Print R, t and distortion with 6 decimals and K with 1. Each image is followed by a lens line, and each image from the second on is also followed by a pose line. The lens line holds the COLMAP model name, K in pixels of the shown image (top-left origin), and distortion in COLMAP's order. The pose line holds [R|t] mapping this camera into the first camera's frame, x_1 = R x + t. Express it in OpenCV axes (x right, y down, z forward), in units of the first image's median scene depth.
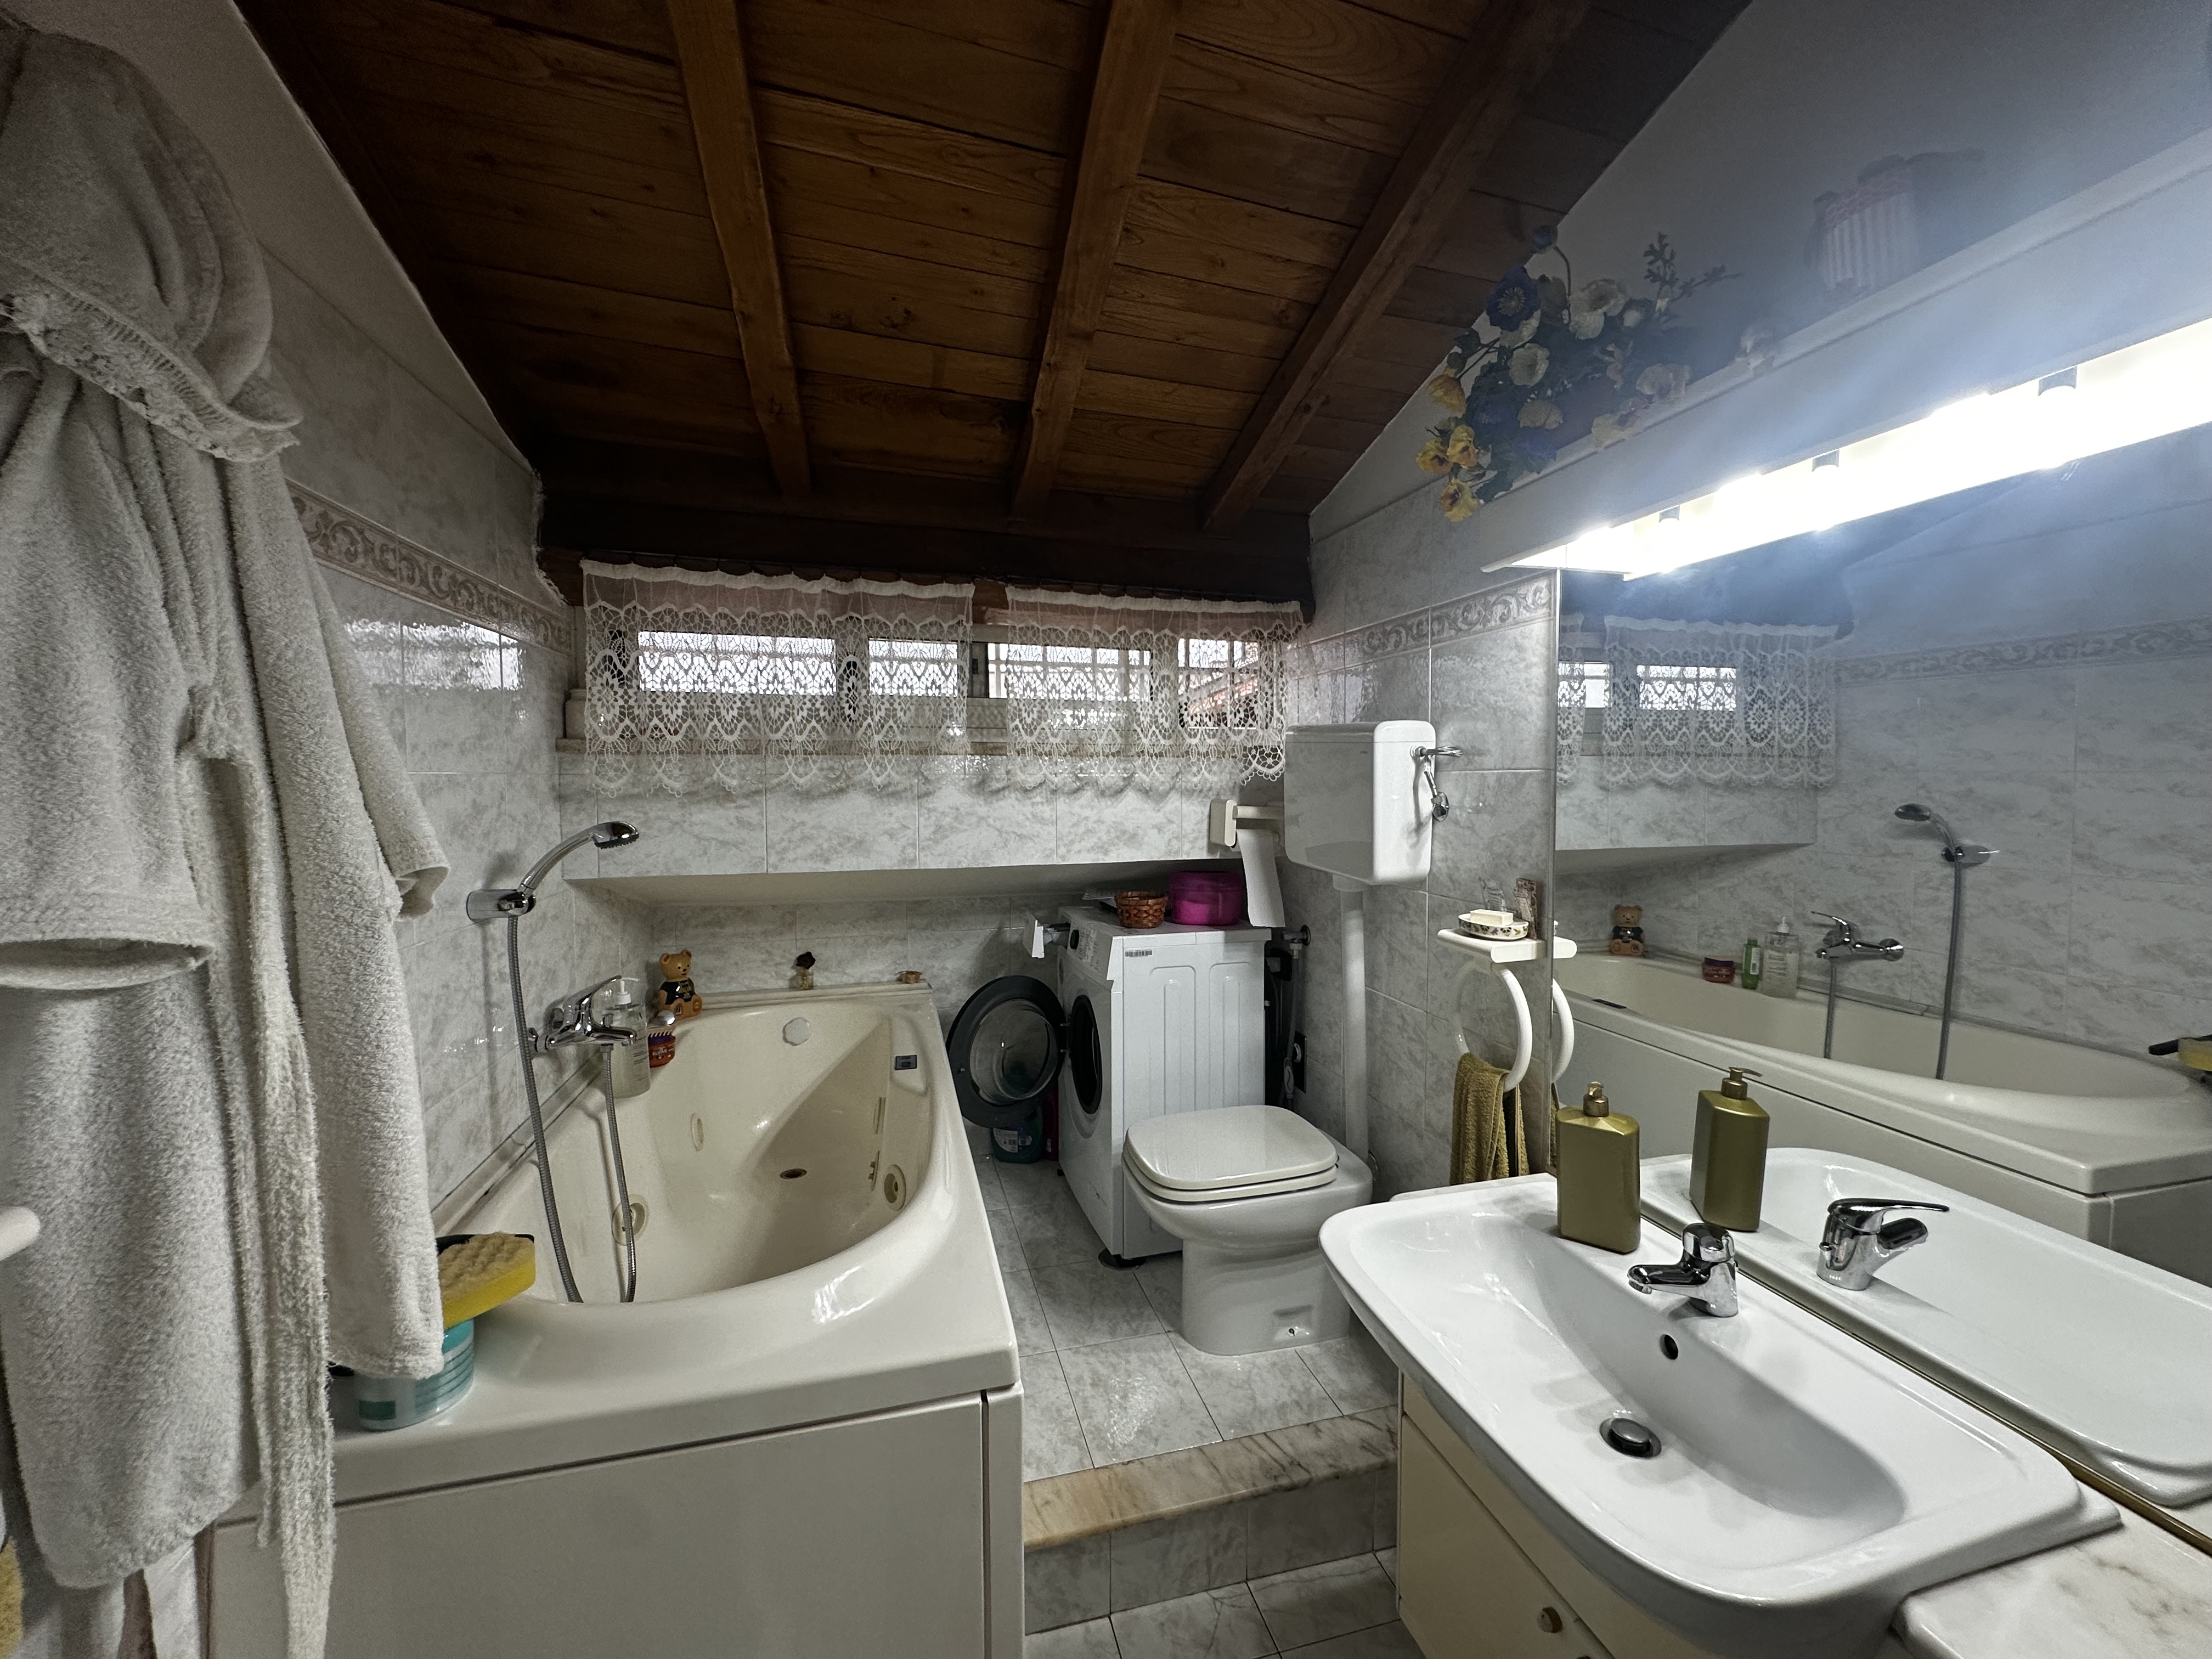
lens RADIAL K [[880.5, 0, 1108.6], [0, 880.5, 828.2], [0, 0, 1]] dist [-0.000982, 0.000568]
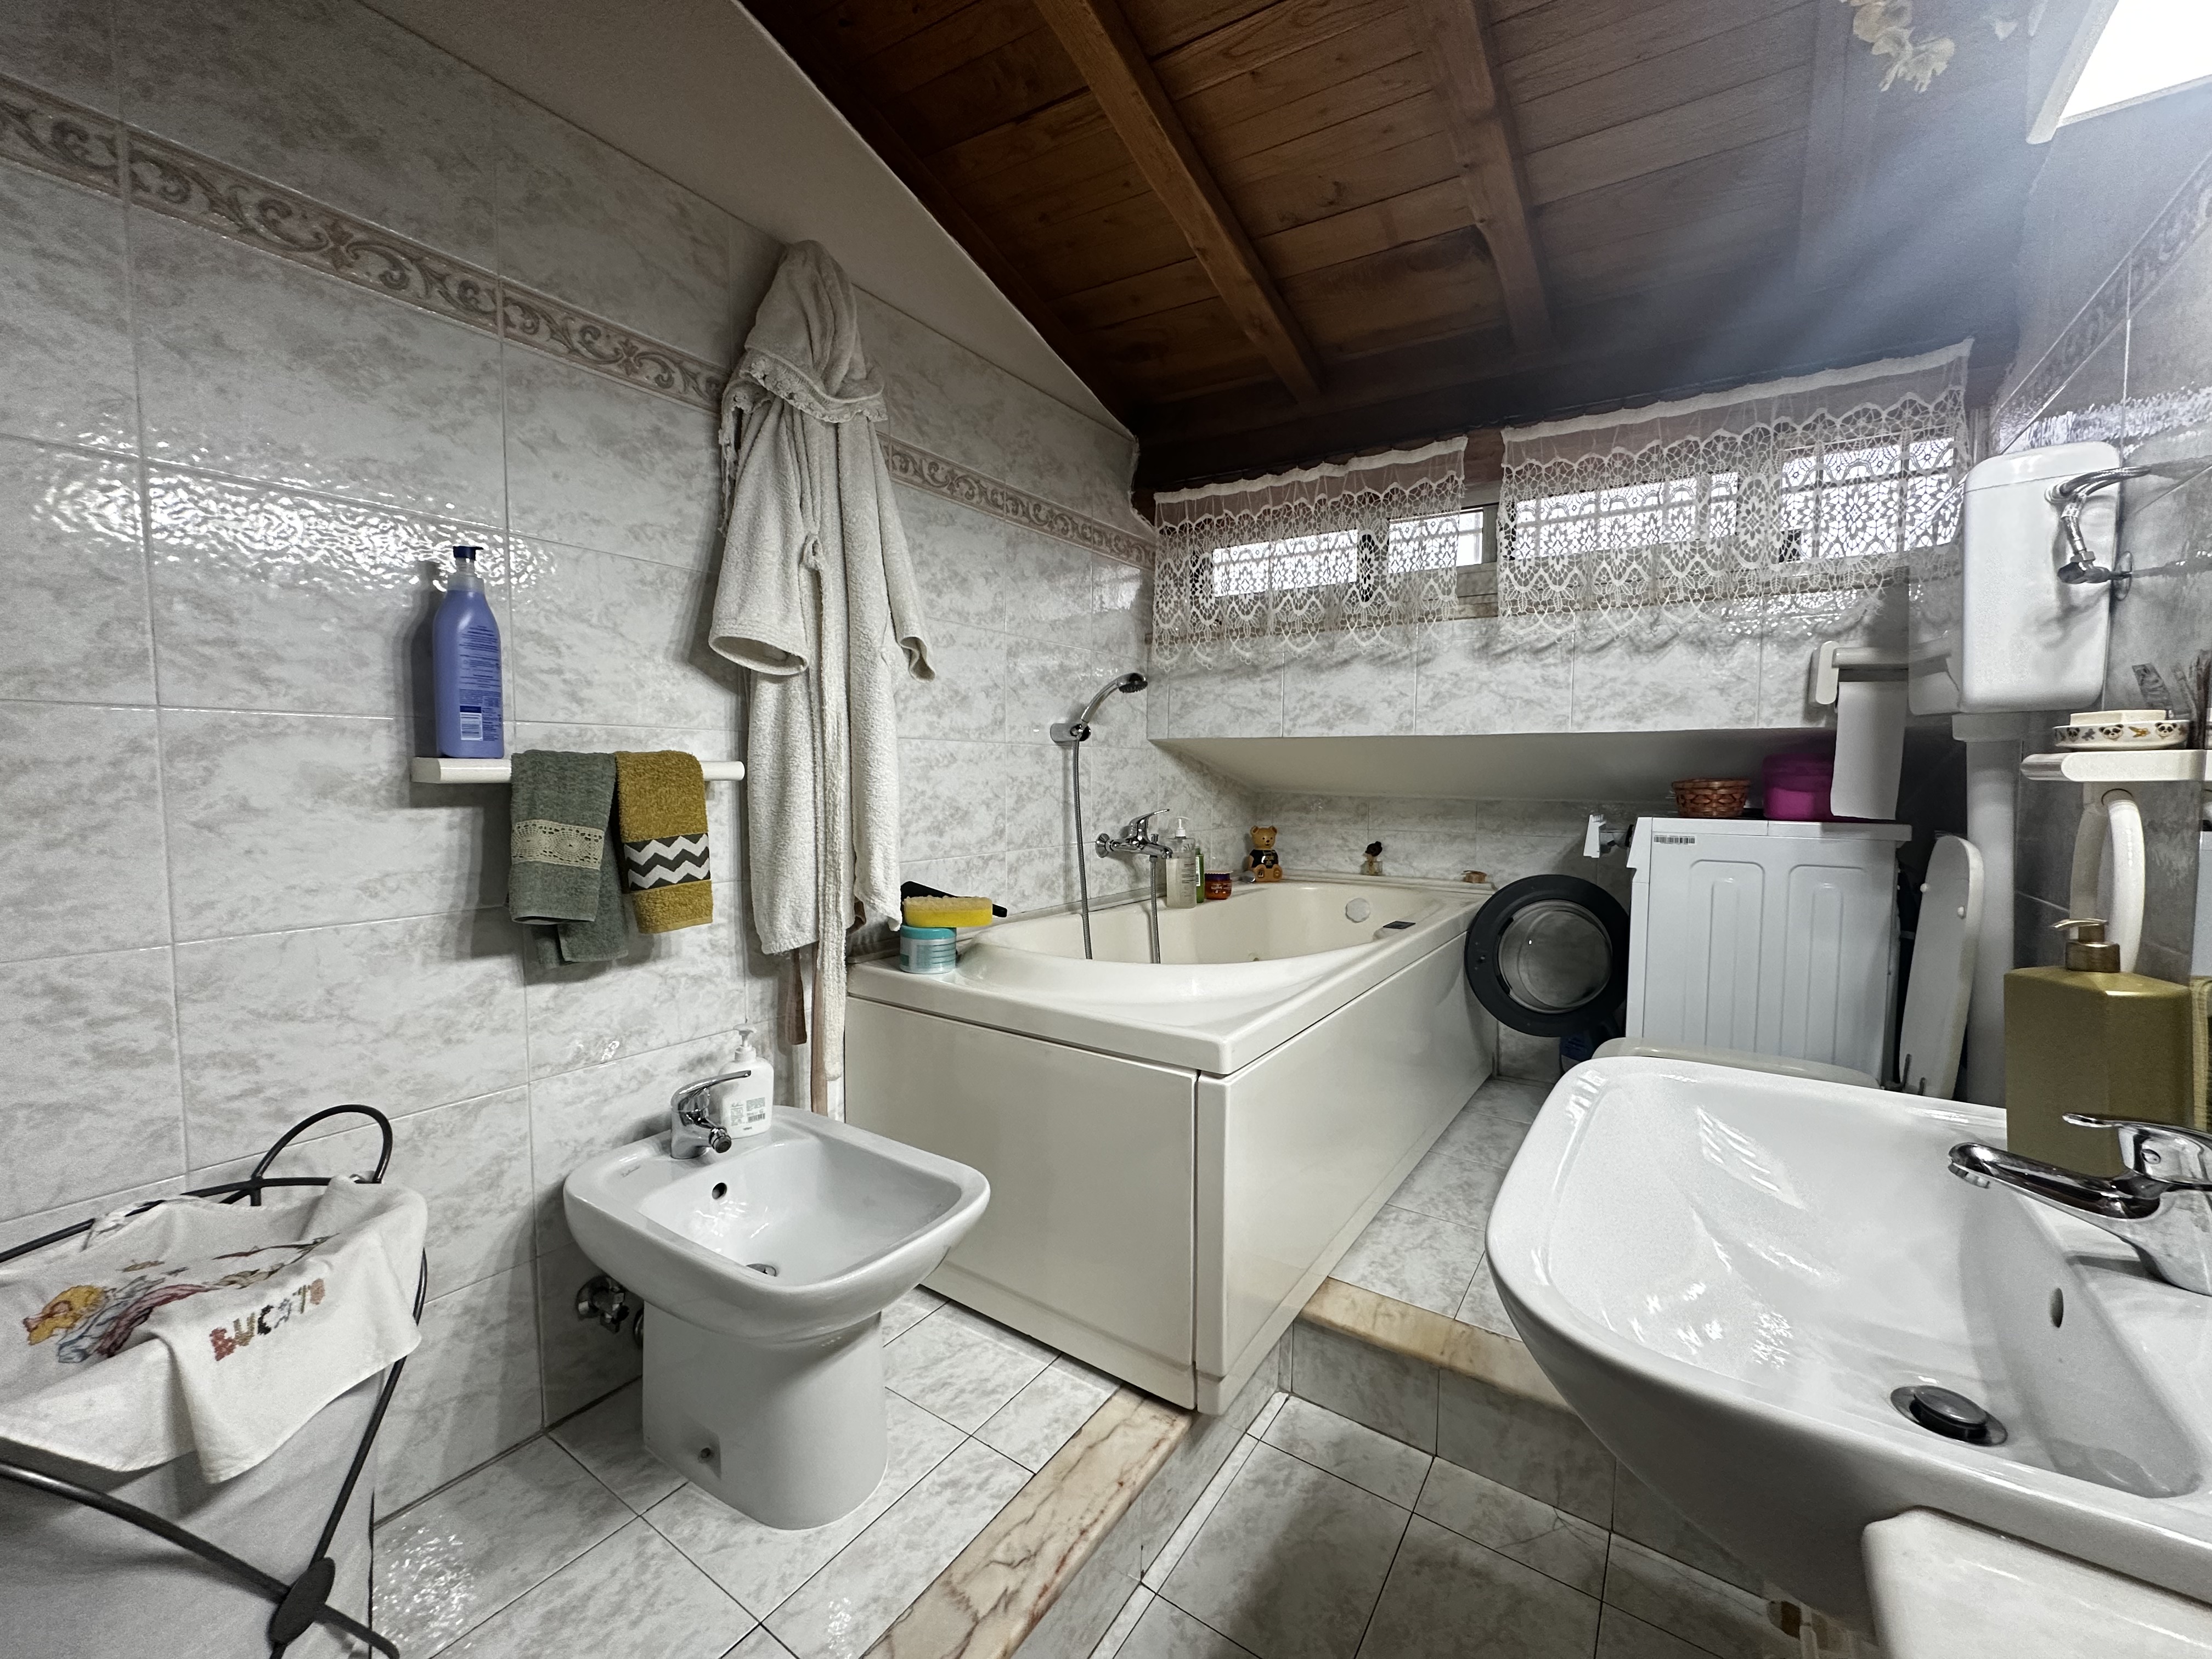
lens RADIAL K [[880.5, 0, 1108.6], [0, 880.5, 828.2], [0, 0, 1]] dist [-0.000982, 0.000568]
pose [[0.654885, 0.052518, -0.753902, 0.353754], [-0.046409, 0.998494, 0.029243, 0.151284], [0.754302, 0.015837, 0.656336, 0.065549]]
